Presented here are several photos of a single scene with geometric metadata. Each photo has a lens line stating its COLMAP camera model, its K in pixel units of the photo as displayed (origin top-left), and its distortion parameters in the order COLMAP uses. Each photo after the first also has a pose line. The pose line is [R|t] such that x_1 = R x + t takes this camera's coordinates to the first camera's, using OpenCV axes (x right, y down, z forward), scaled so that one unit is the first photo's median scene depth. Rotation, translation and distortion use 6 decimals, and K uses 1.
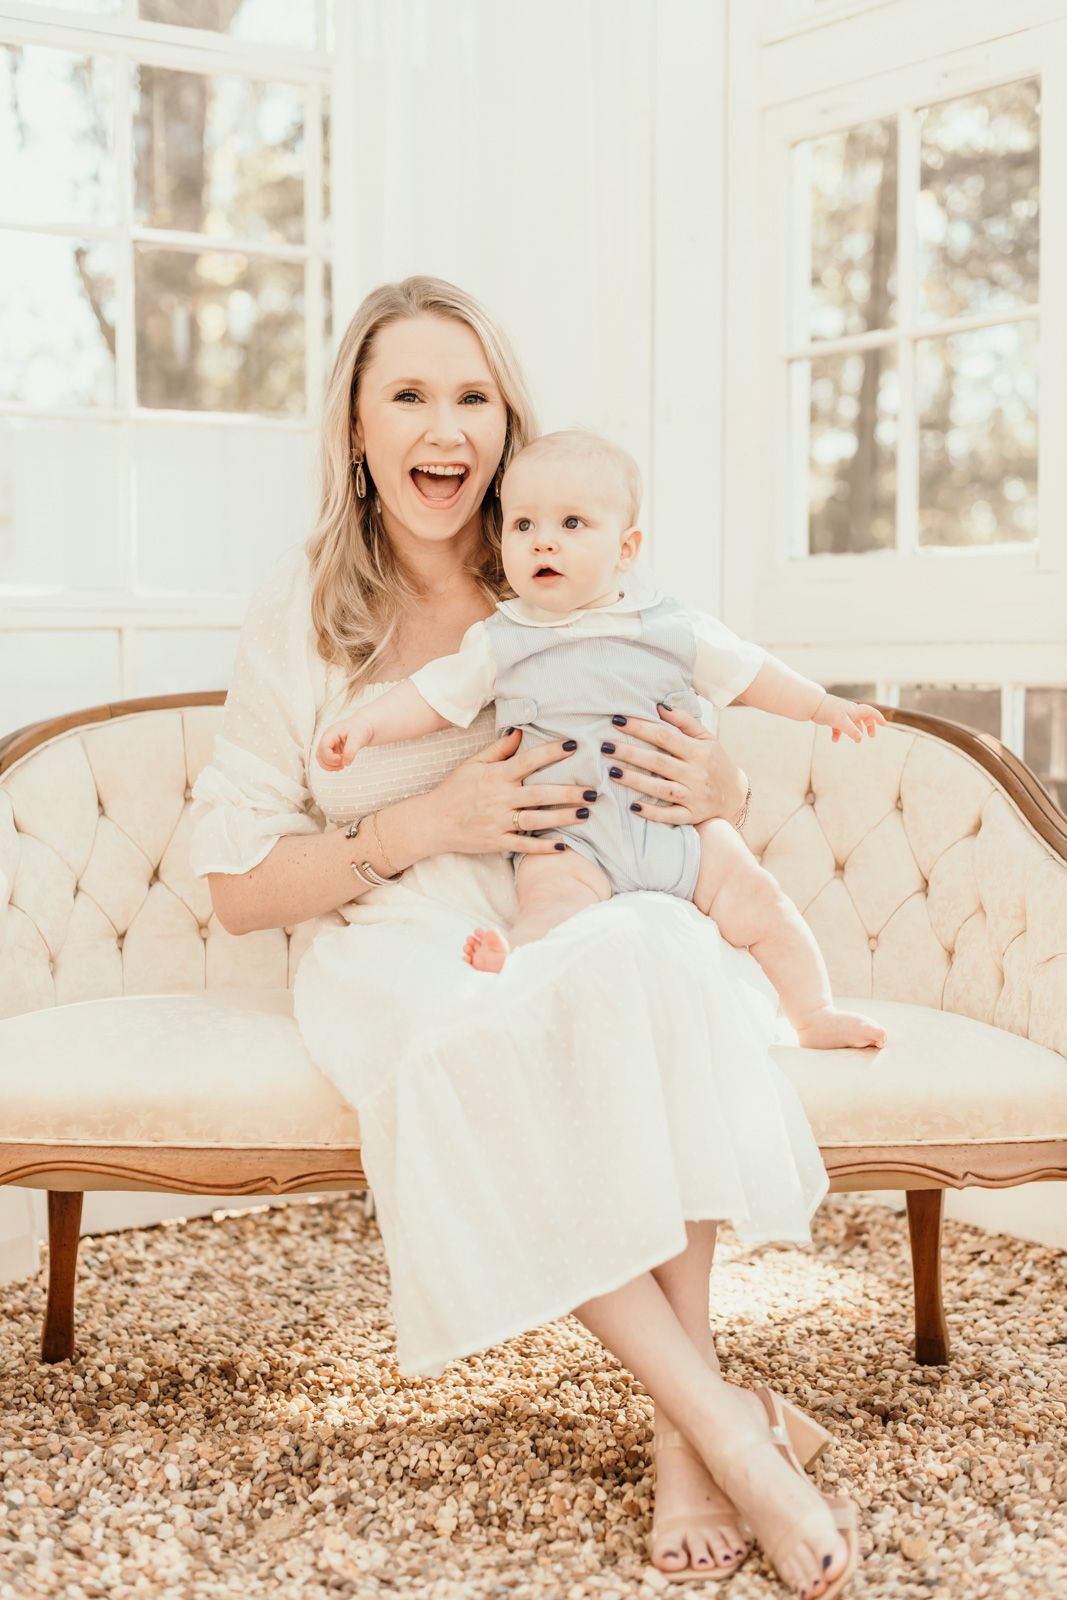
lens RADIAL K [[2436.5, 0, 531.1], [0, 2436.5, 783.7], [0, 0, 1]] dist [0.002364, 0.000000]
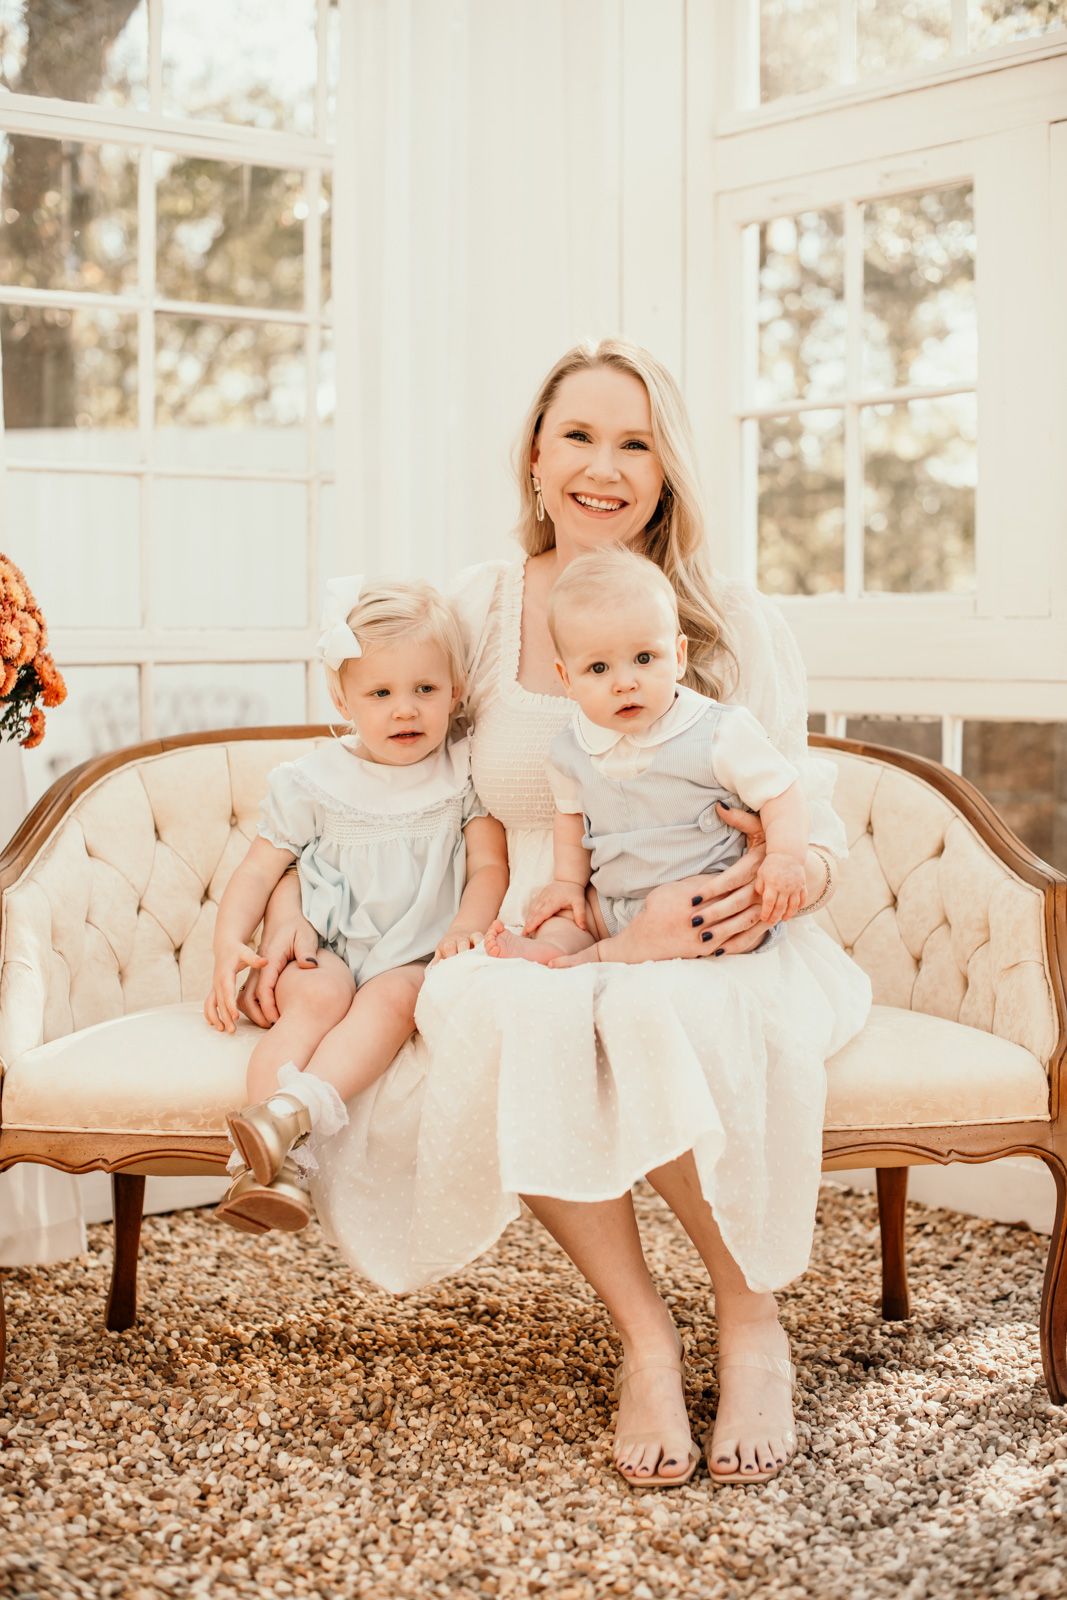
lens RADIAL K [[2436.5, 0, 526.5], [0, 2436.5, 824.7], [0, 0, 1]] dist [0.002364, 0.000000]
pose [[0.998064, -0.002984, 0.062120, -0.078546], [0.001851, 0.999831, 0.018286, -0.014560], [-0.062164, -0.018136, 0.997901, -0.121426]]
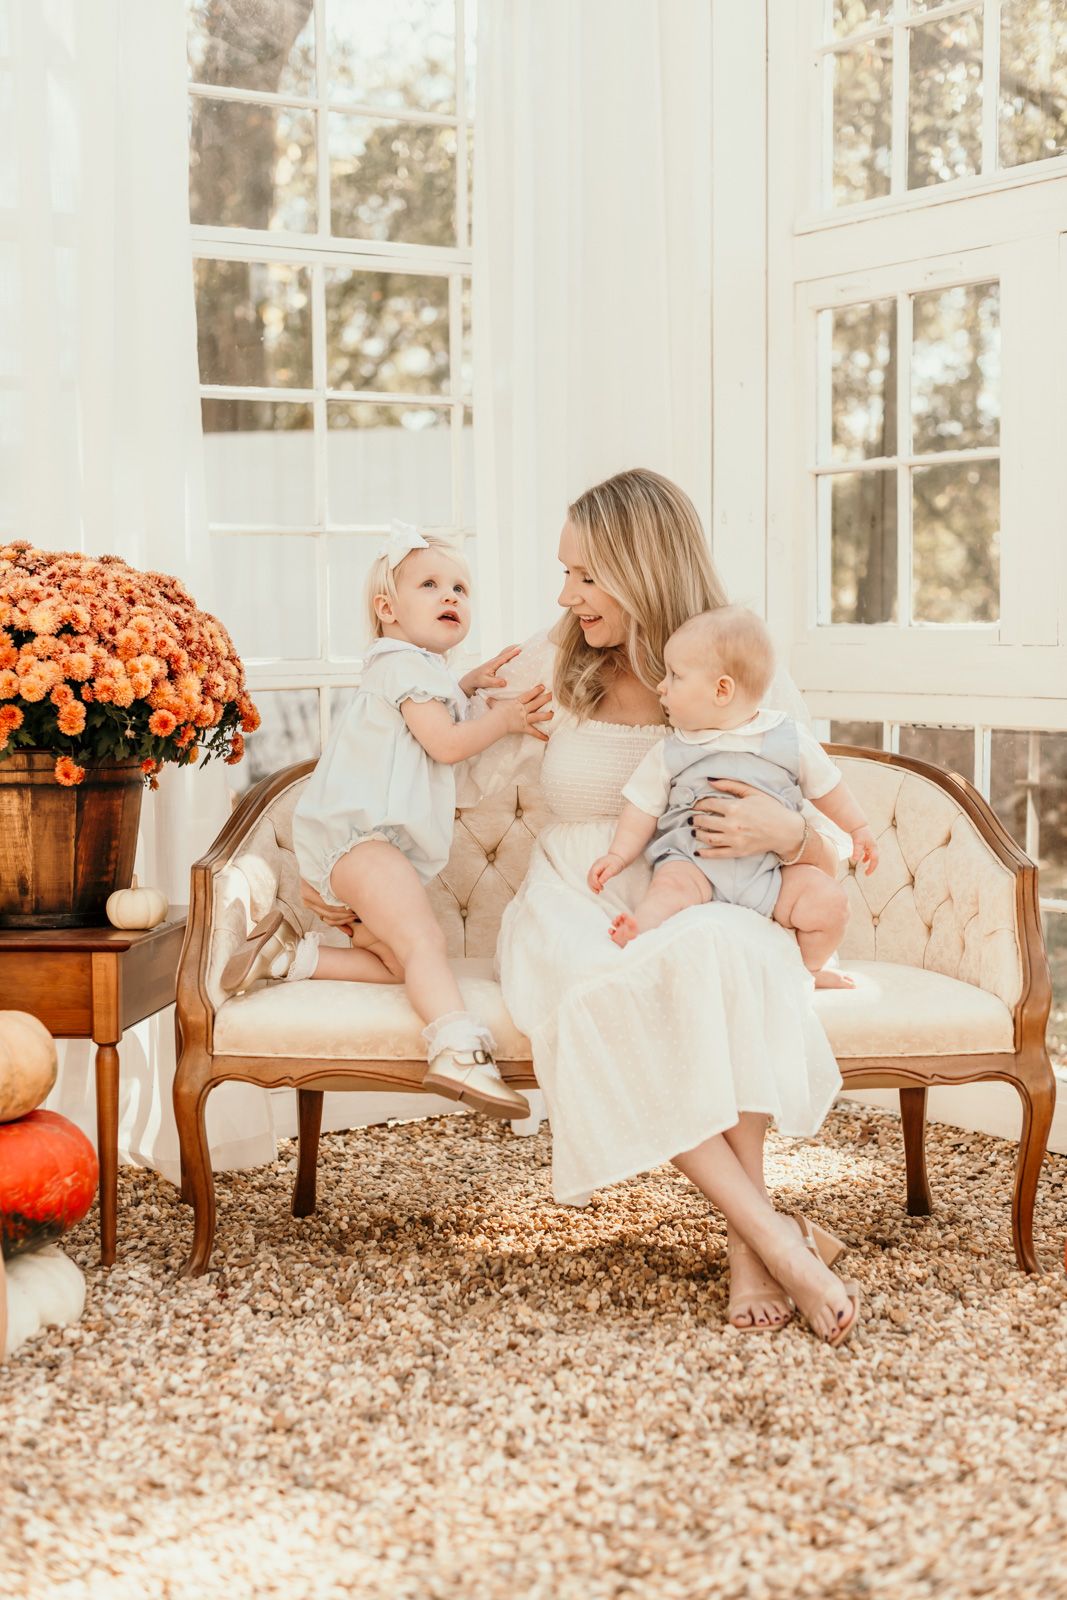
lens RADIAL K [[2436.5, 0, 517.3], [0, 2436.5, 798.9], [0, 0, 1]] dist [0.002364, 0.000000]
pose [[0.999788, -0.006711, -0.019451, -0.040736], [0.007152, 0.999717, 0.022700, -0.039352], [0.019293, -0.022834, 0.999553, -0.422741]]
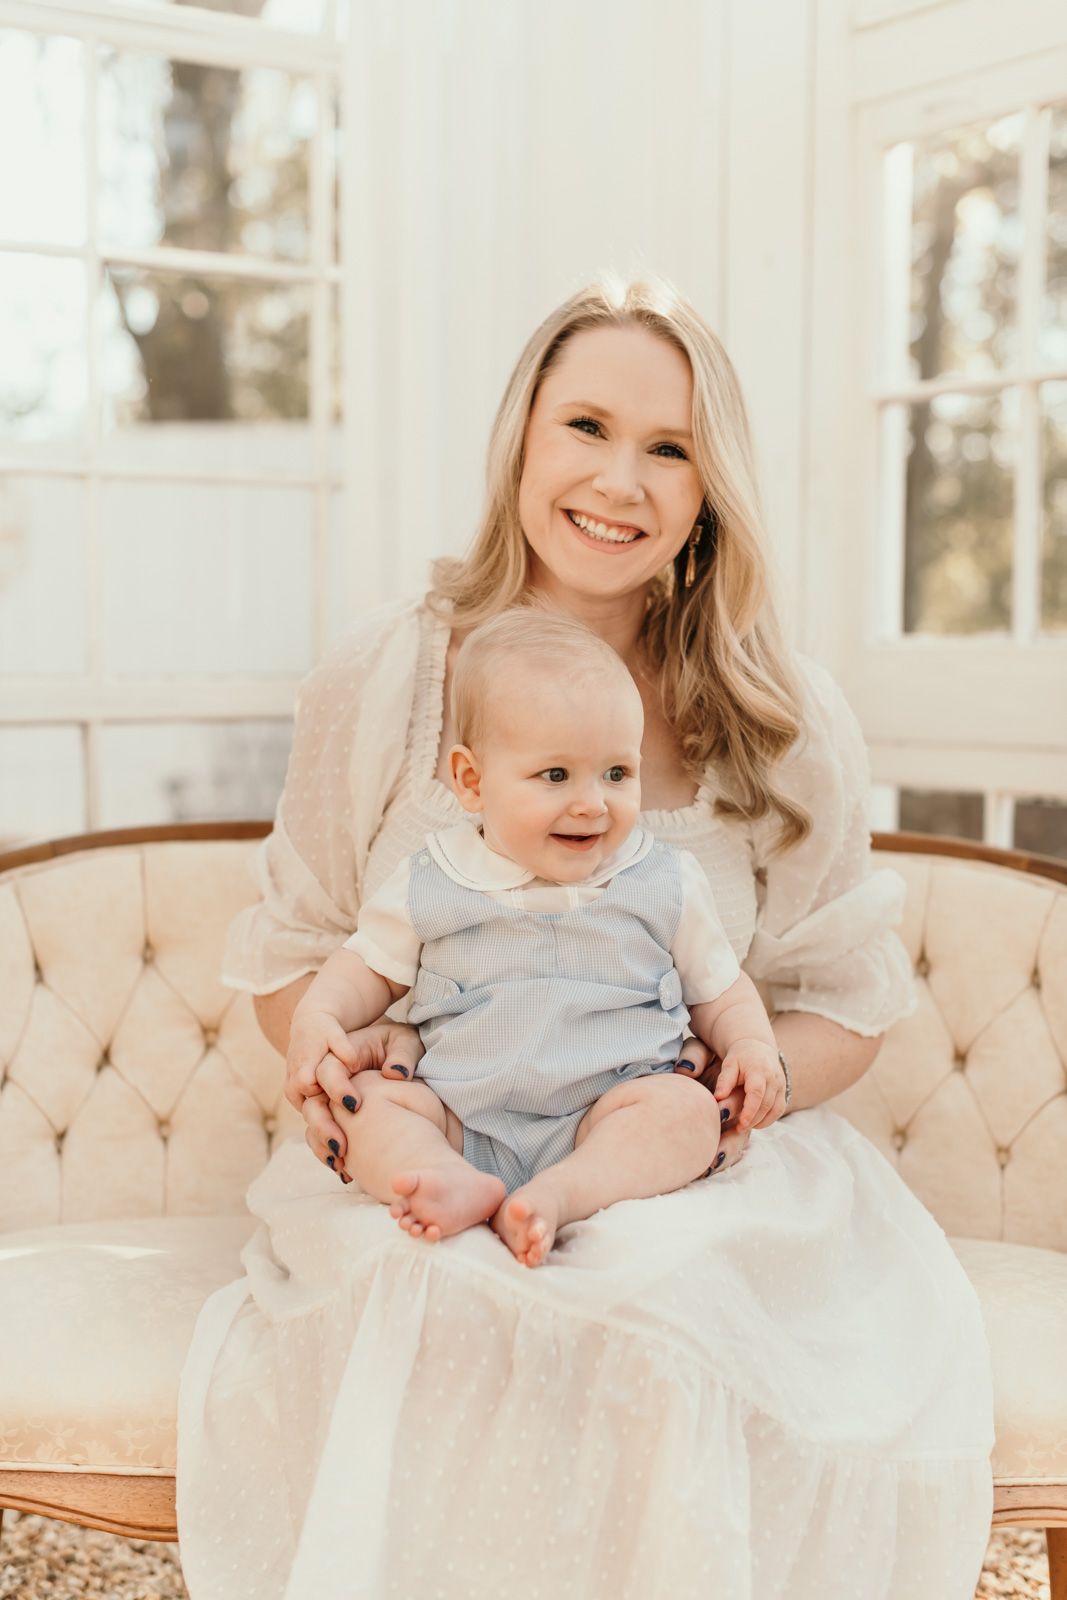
lens RADIAL K [[2436.5, 0, 528.8], [0, 2436.5, 777.0], [0, 0, 1]] dist [0.002364, 0.000000]
pose [[0.999856, 0.008820, -0.014487, -0.003760], [-0.008836, 0.999960, -0.001021, -0.056040], [0.014477, 0.001148, 0.999895, 0.202263]]
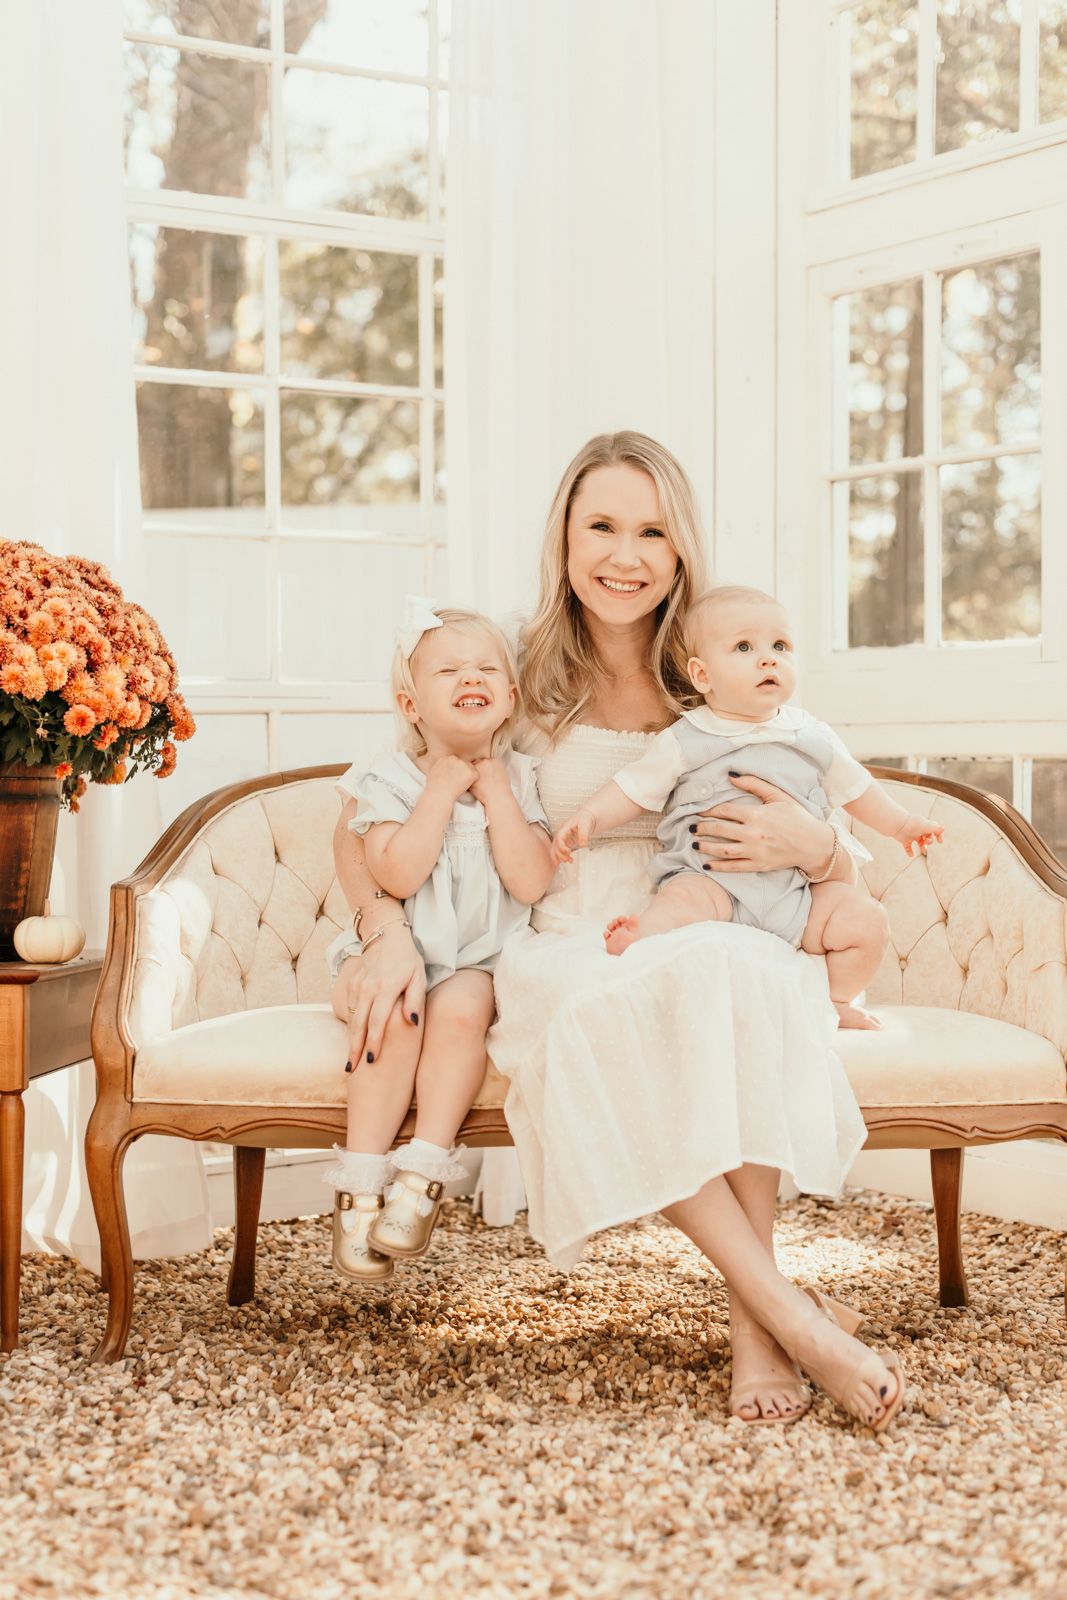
lens RADIAL K [[2601.1, 0, 497.3], [0, 2601.1, 820.7], [0, 0, 1]] dist [0.007743, 0.000000]
pose [[0.999769, -0.002580, -0.021360, -0.036654], [0.002071, 0.999714, -0.023825, 0.023763], [0.021416, 0.023775, 0.999488, -0.322111]]
